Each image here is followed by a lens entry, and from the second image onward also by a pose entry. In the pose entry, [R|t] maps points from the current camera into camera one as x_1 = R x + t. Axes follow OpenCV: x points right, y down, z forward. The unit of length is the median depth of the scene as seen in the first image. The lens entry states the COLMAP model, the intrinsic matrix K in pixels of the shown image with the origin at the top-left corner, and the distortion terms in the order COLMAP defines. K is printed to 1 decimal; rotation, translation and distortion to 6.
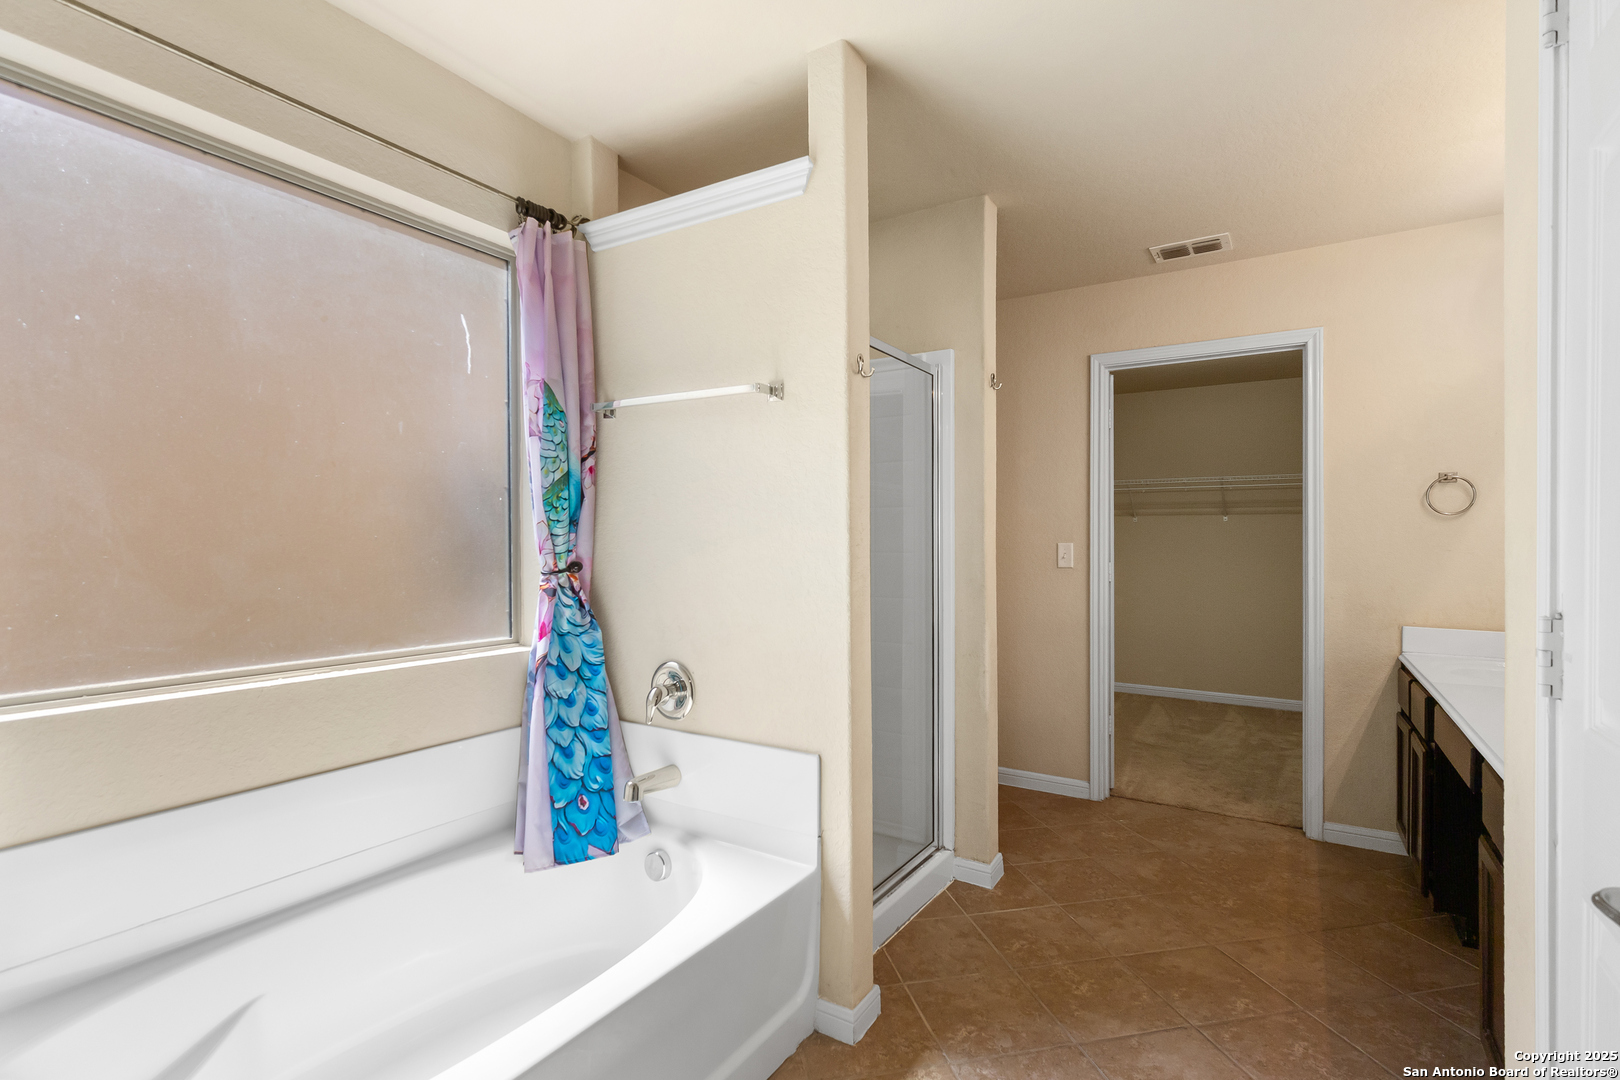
lens RADIAL K [[756.0, 0, 809.0], [0, 756.0, 545.2], [0, 0, 1]] dist [0.001337, -0.000571]
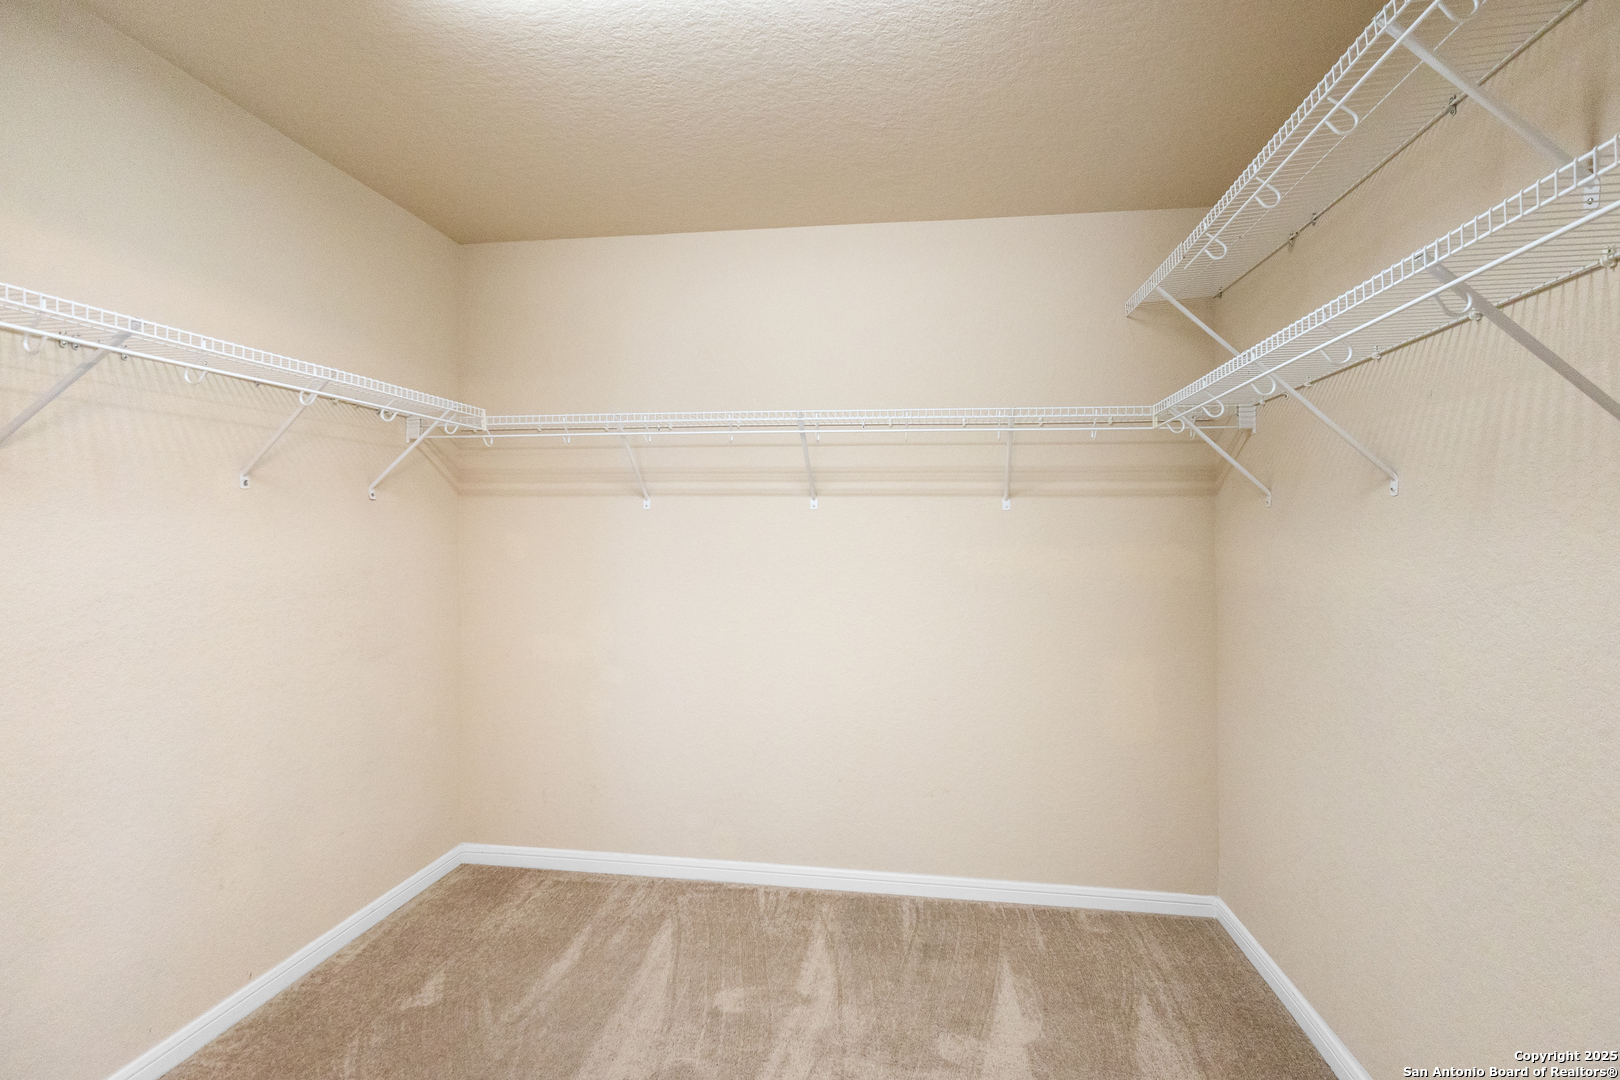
lens RADIAL K [[756.0, 0, 822.6], [0, 756.0, 536.7], [0, 0, 1]] dist [0.001337, -0.000571]
pose [[0.909212, 0.002853, 0.416325, 0.596680], [-0.003115, 0.999995, -0.000051, -0.024813], [-0.416323, -0.001250, 0.909216, 0.939629]]
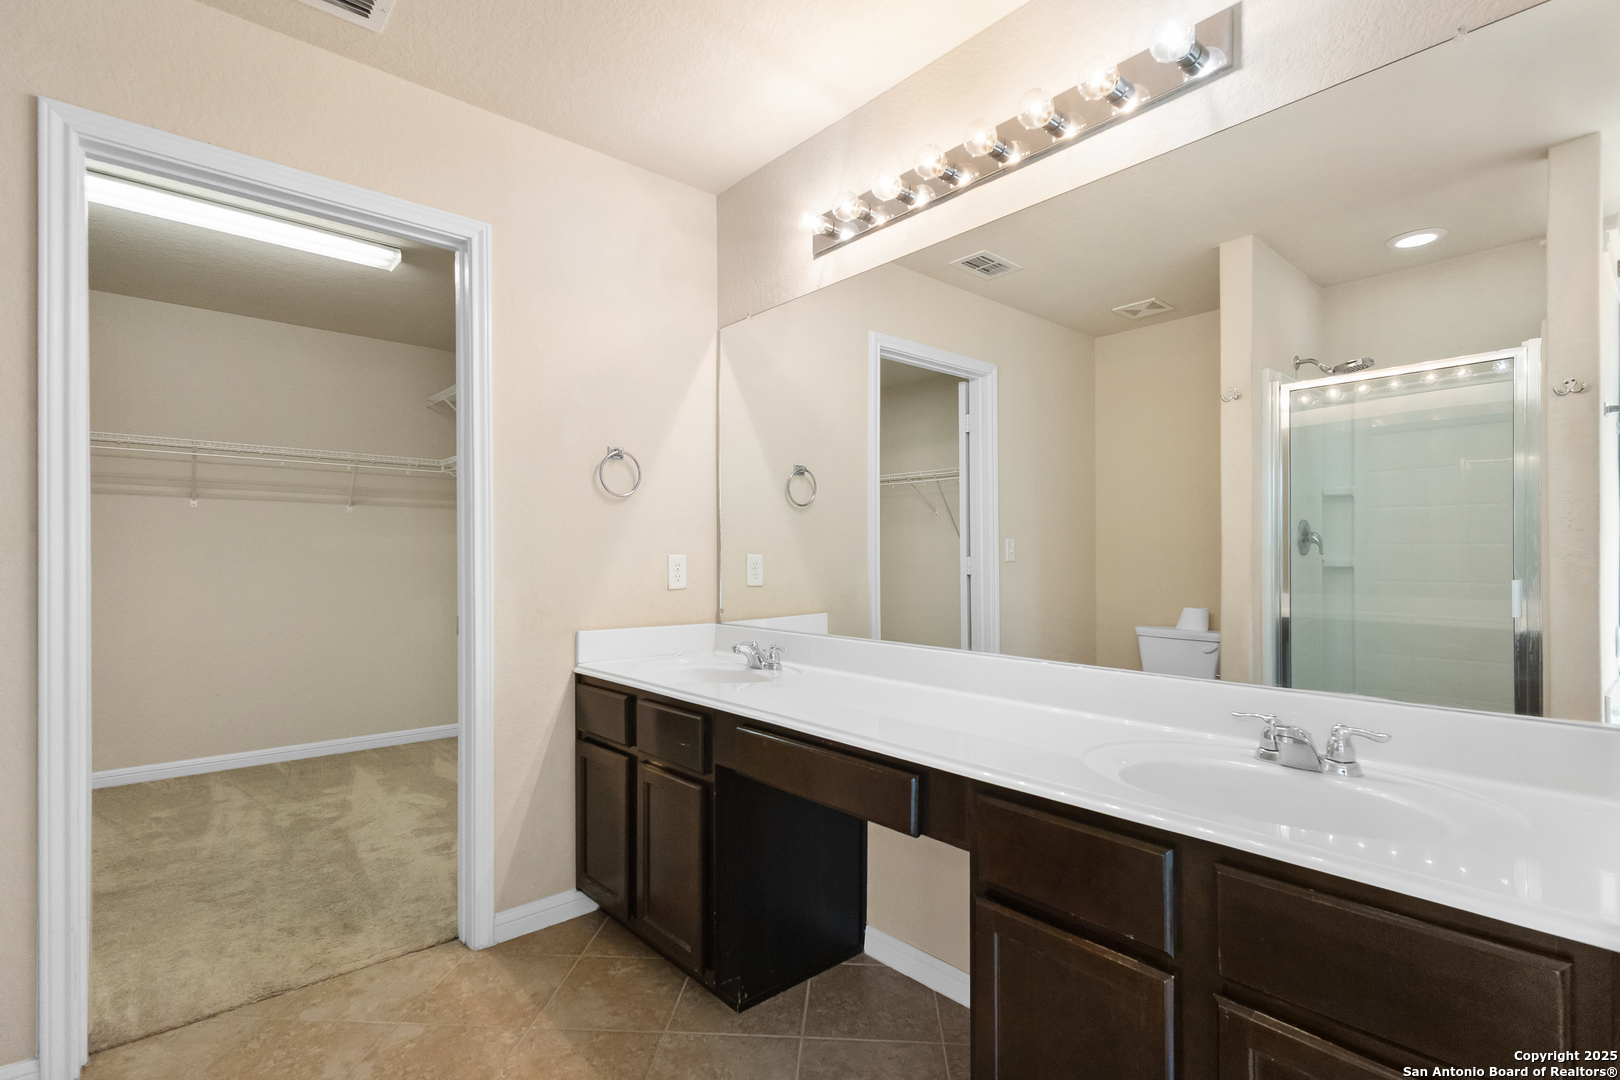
lens RADIAL K [[756.0, 0, 840.9], [0, 756.0, 550.4], [0, 0, 1]] dist [0.001337, -0.000571]
pose [[0.253640, 0.005575, 0.967283, 0.062029], [0.003383, 0.999972, -0.006651, 0.022691], [-0.967293, 0.004960, 0.253614, 0.436715]]
